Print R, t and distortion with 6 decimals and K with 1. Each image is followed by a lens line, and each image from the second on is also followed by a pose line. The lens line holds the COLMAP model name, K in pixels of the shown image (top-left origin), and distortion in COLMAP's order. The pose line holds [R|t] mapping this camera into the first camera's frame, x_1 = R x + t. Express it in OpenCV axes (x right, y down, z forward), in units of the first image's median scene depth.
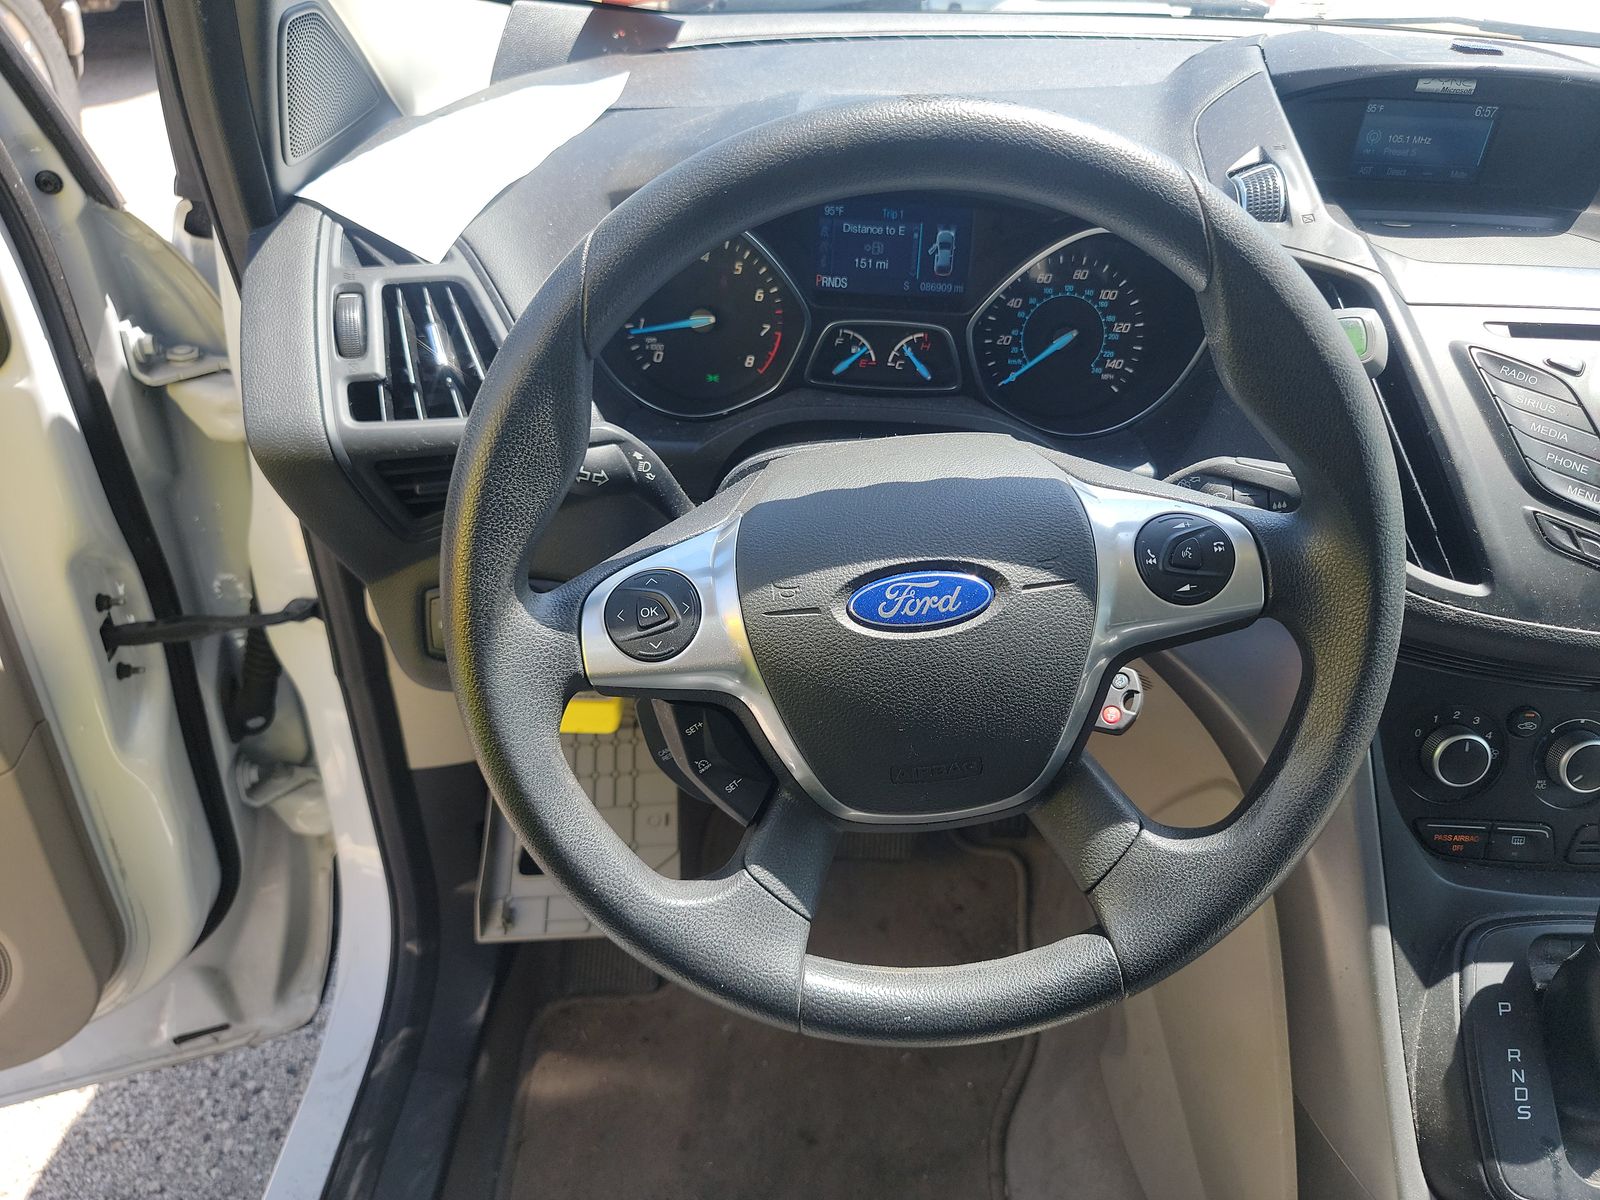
lens RADIAL K [[1130.3, 0, 788.9], [0, 1130.3, 595.1], [0, 0, 1]] dist [0.023810, -0.031223]
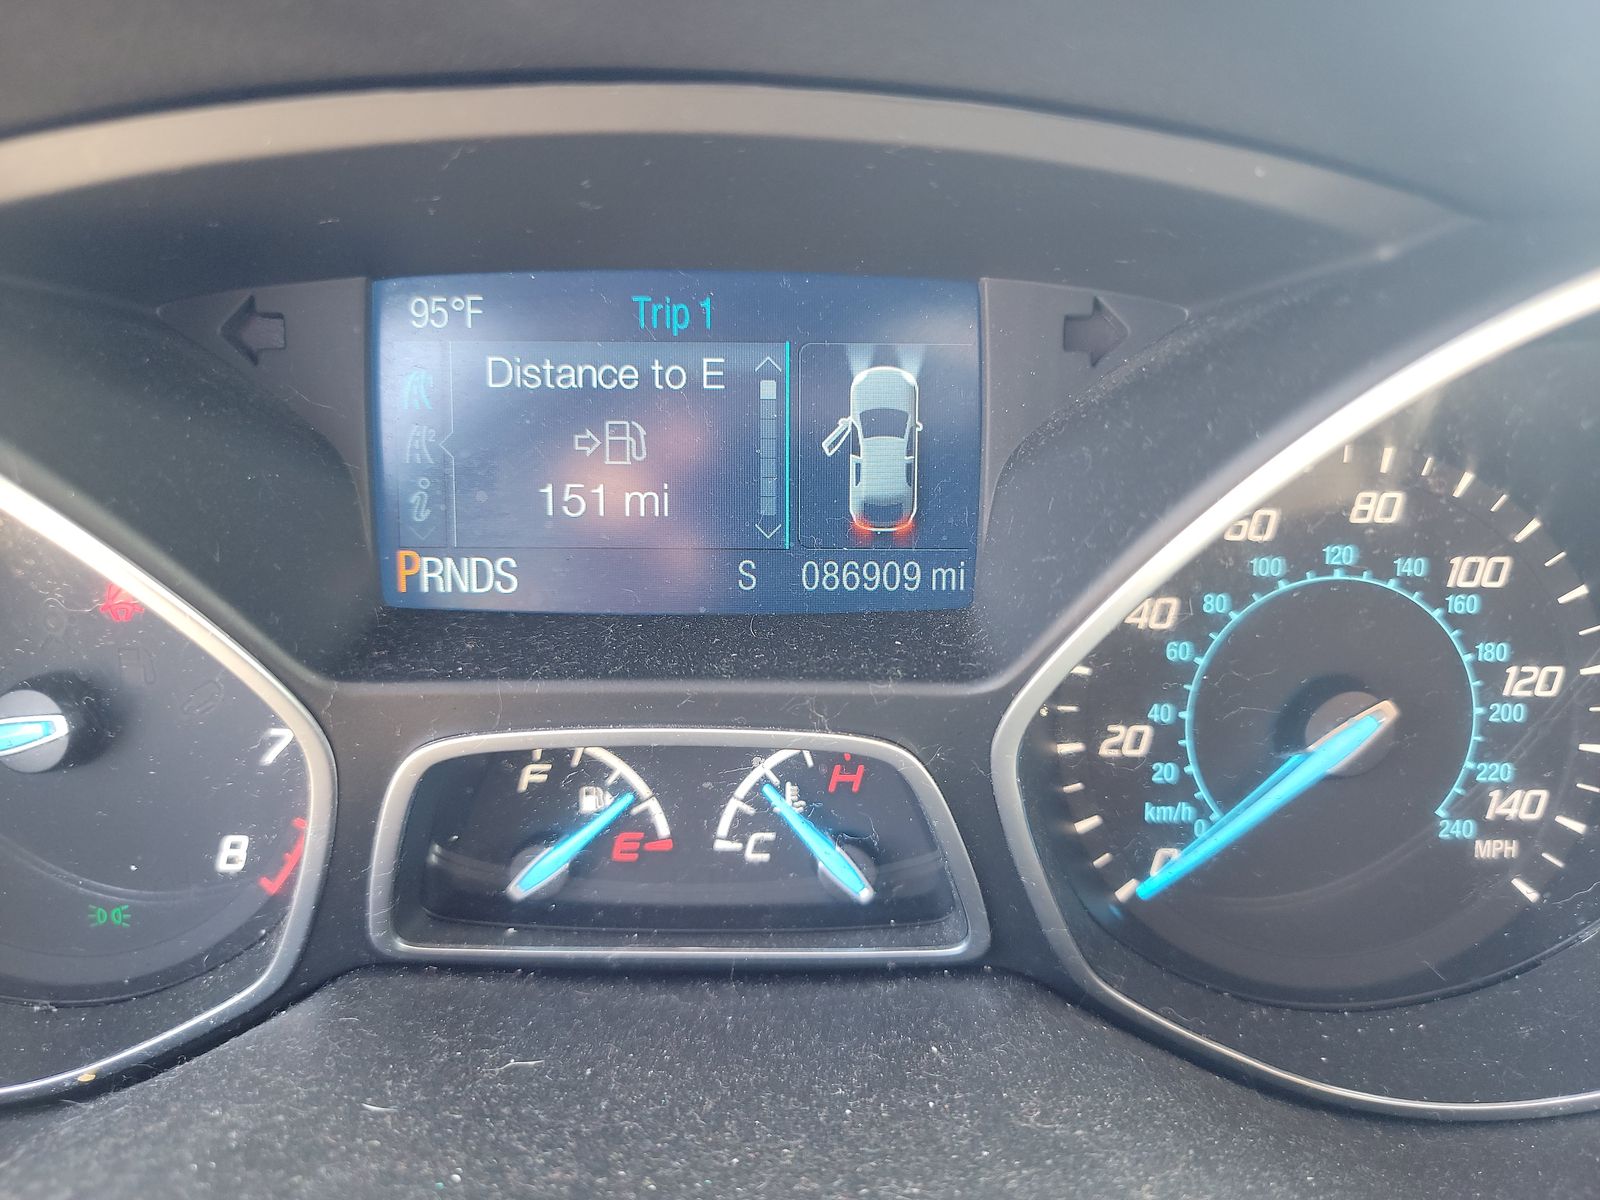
lens RADIAL K [[1130.3, 0, 817.5], [0, 1130.3, 602.4], [0, 0, 1]] dist [0.023810, -0.031223]
pose [[0.998975, -0.044178, 0.009902, 0.114106], [0.045272, 0.976943, -0.208643, -0.206951], [-0.000456, 0.208878, 0.977942, 0.728021]]
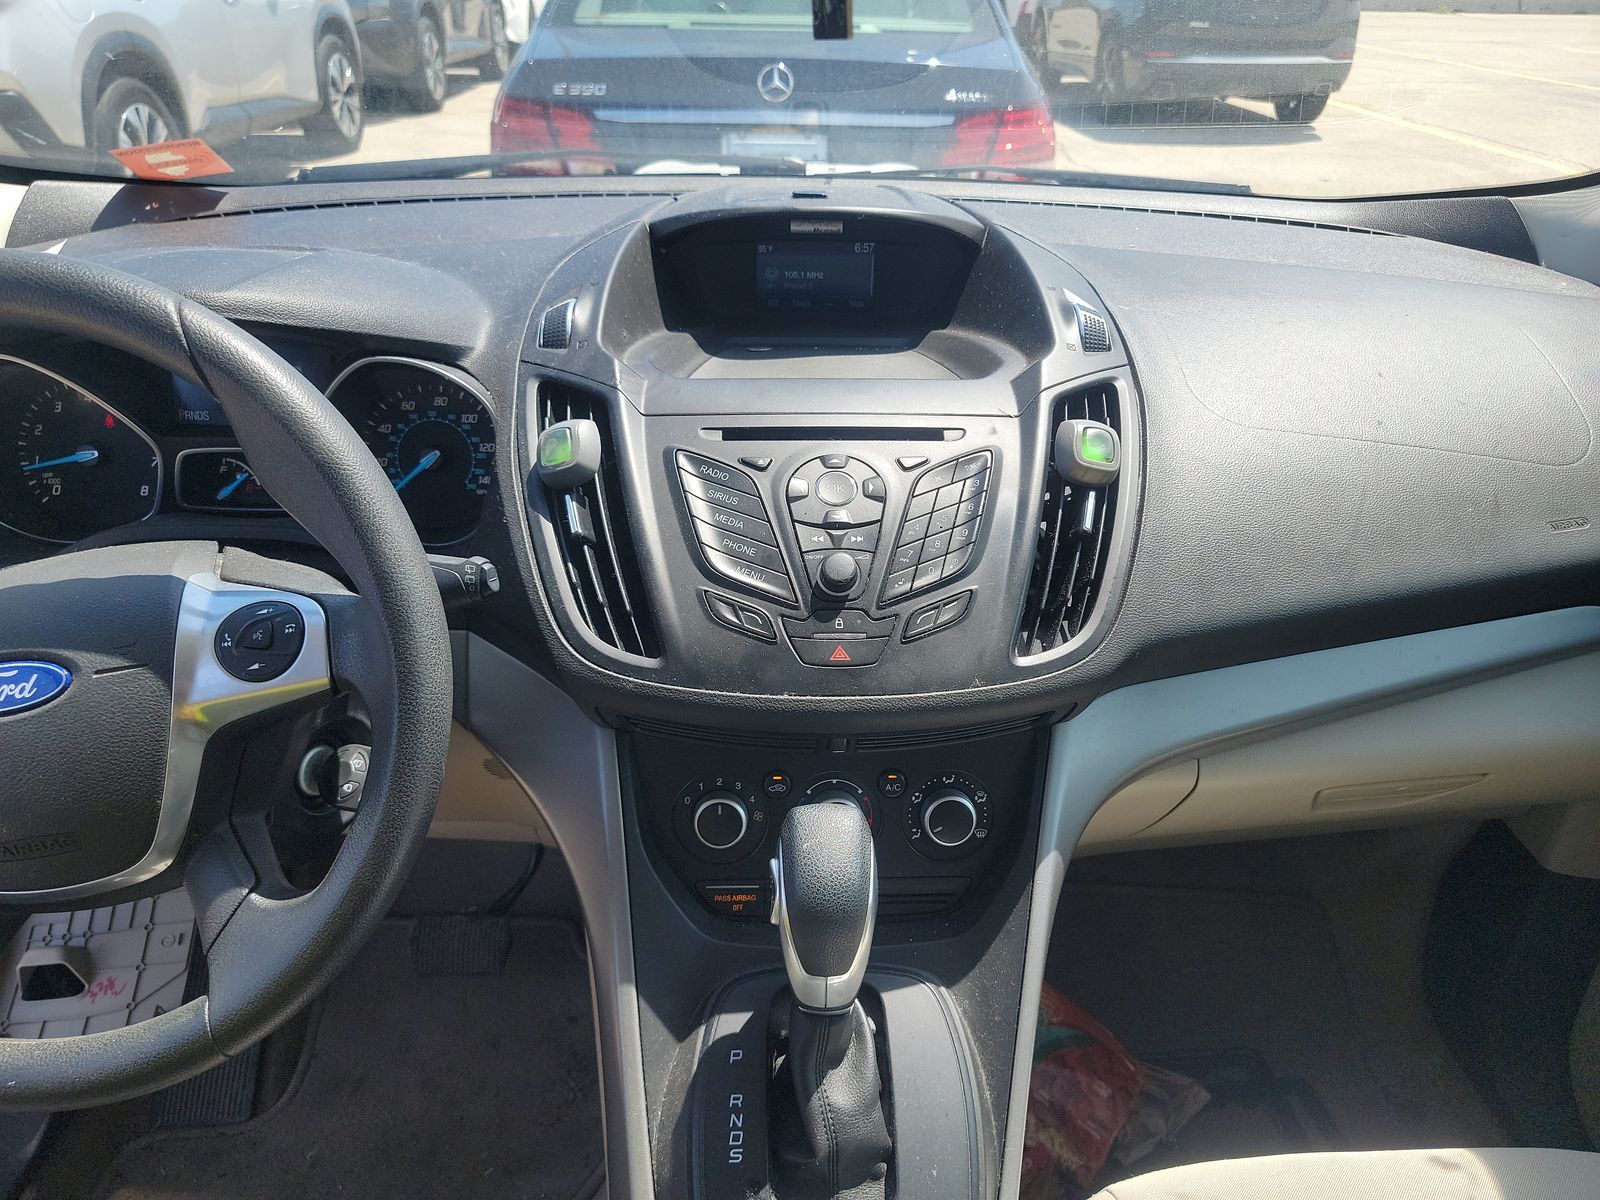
lens RADIAL K [[1130.3, 0, 795.6], [0, 1130.3, 613.7], [0, 0, 1]] dist [0.023810, -0.031223]
pose [[0.998393, -0.044509, 0.035070, 0.554805], [0.048001, 0.993207, -0.105998, 0.056239], [-0.030114, 0.107512, 0.993748, -0.085550]]
